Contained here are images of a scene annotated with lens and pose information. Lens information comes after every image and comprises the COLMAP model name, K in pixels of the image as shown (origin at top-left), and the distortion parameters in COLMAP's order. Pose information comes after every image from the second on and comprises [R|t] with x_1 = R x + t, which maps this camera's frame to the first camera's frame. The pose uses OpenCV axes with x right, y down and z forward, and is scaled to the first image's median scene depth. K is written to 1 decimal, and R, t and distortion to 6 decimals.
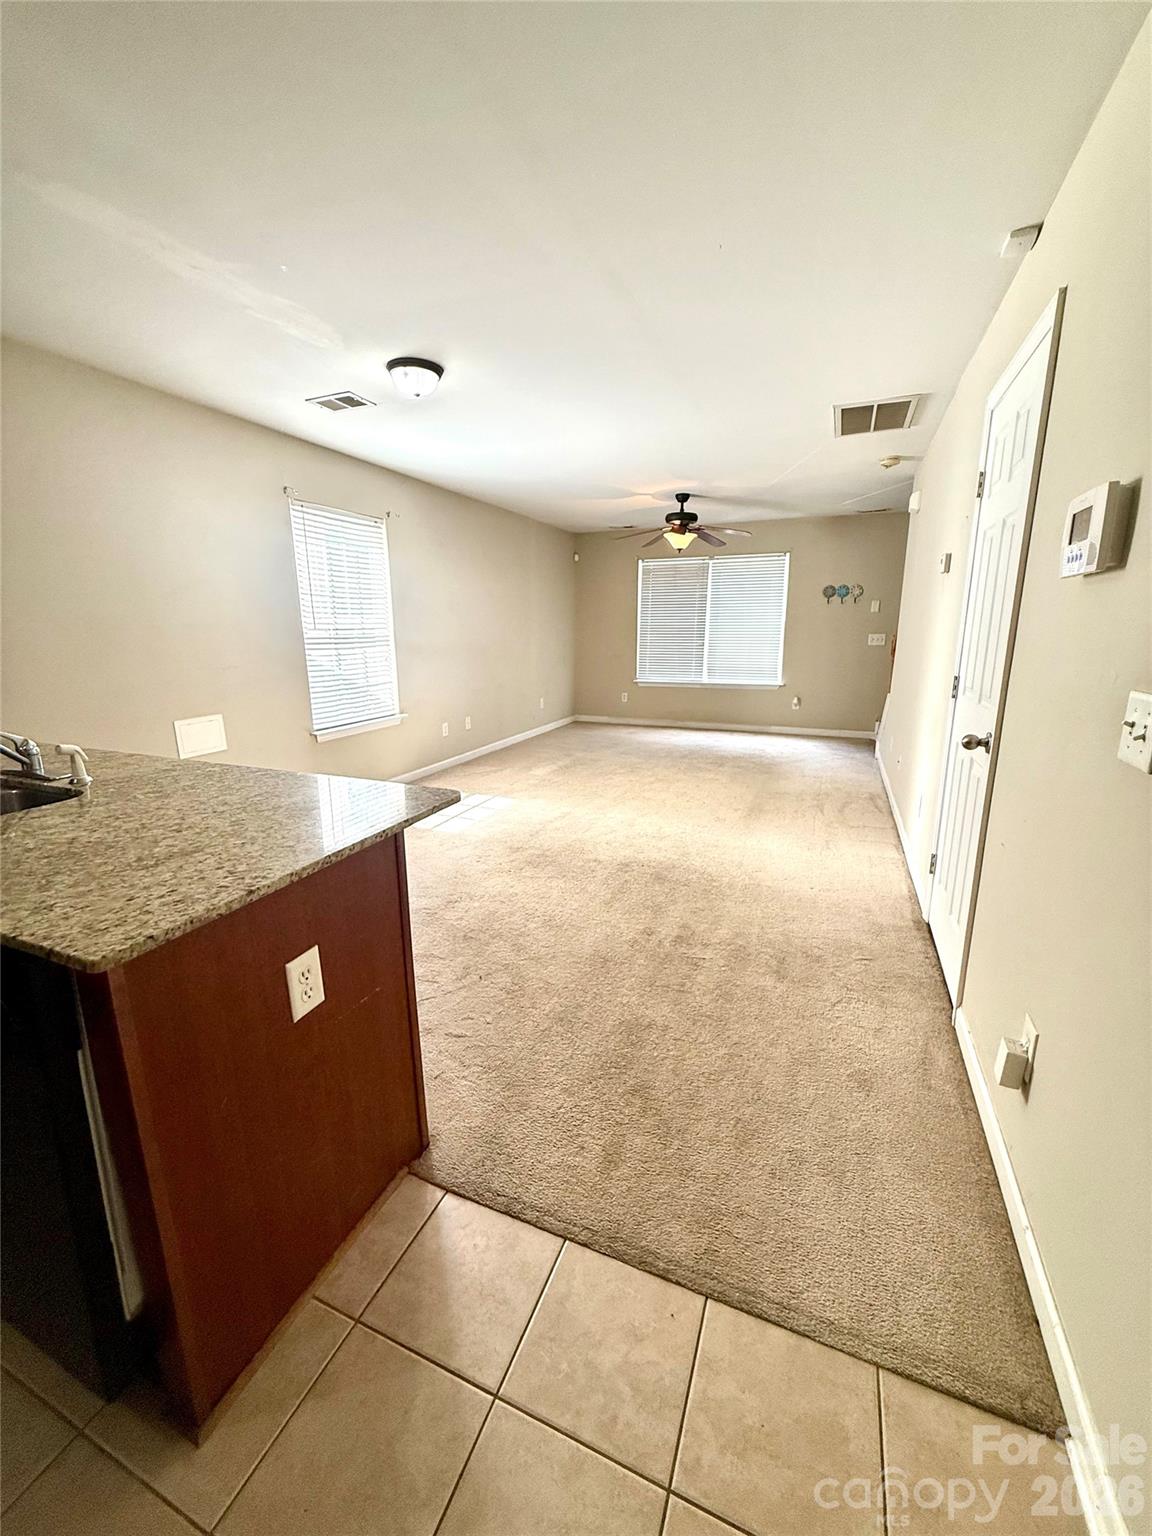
lens RADIAL K [[611.2, 0, 576.0], [0, 611.2, 768.0], [0, 0, 1]] dist [-0.000534, -0.000004]
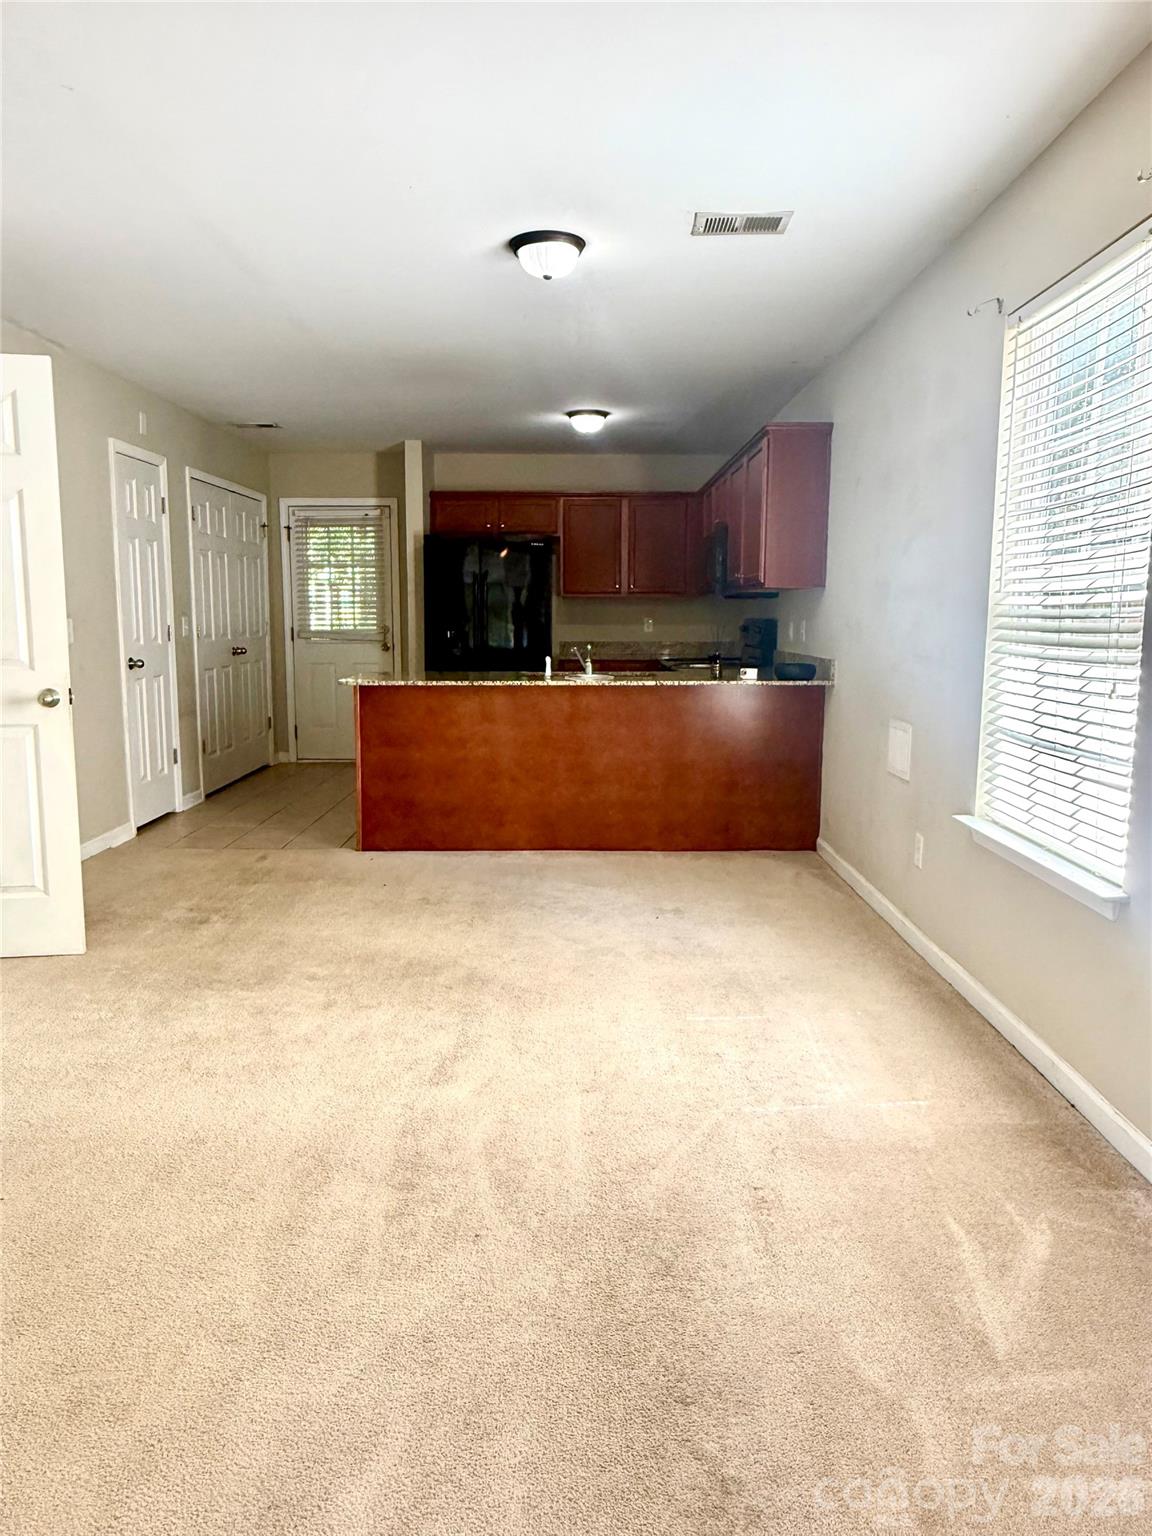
lens RADIAL K [[1019.5, 0, 576.0], [0, 1019.5, 768.0], [0, 0, 1]] dist [-0.001778, -0.000168]
pose [[-0.922979, 0.056790, -0.380637, 0.100683], [-0.088251, 0.931465, 0.352965, -0.244925], [0.374595, 0.359371, -0.854711, 1.114191]]
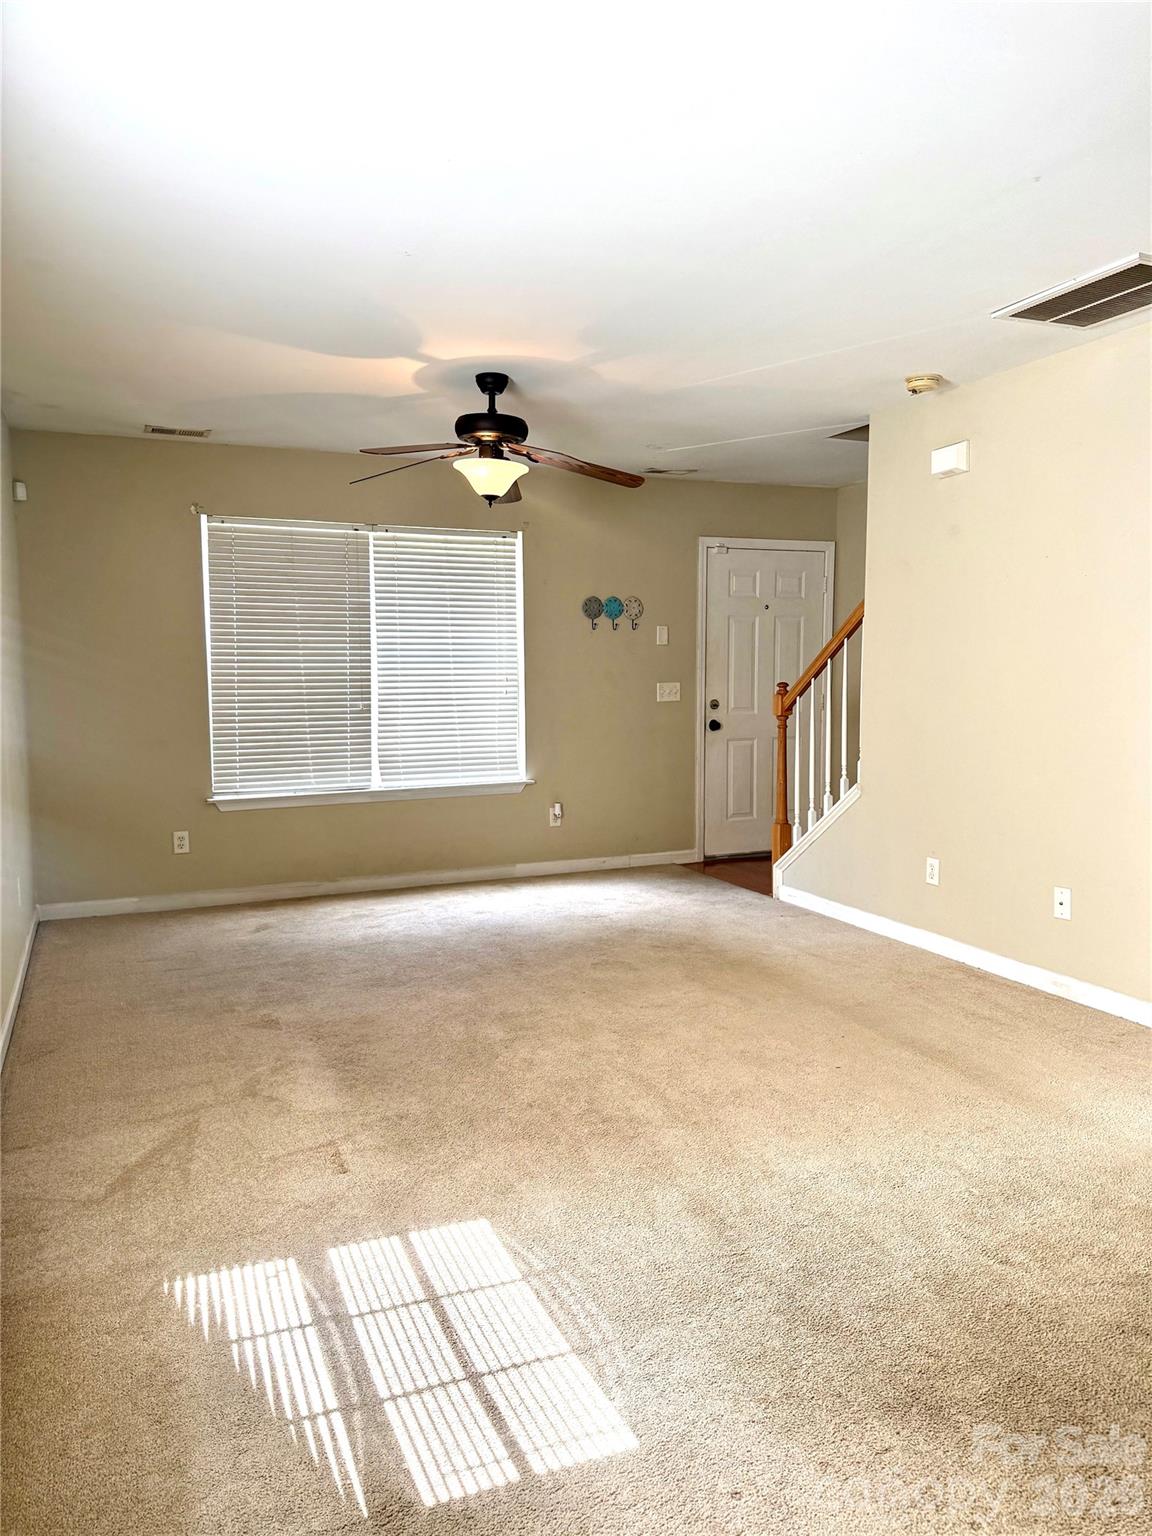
lens RADIAL K [[1066.5, 0, 583.9], [0, 1066.5, 797.3], [0, 0, 1]] dist [0.002384, -0.000011]
pose [[0.683276, -0.087730, 0.724871, -0.351925], [0.166169, 0.985389, -0.037373, -0.104931], [-0.711001, 0.145987, 0.687870, 0.451971]]
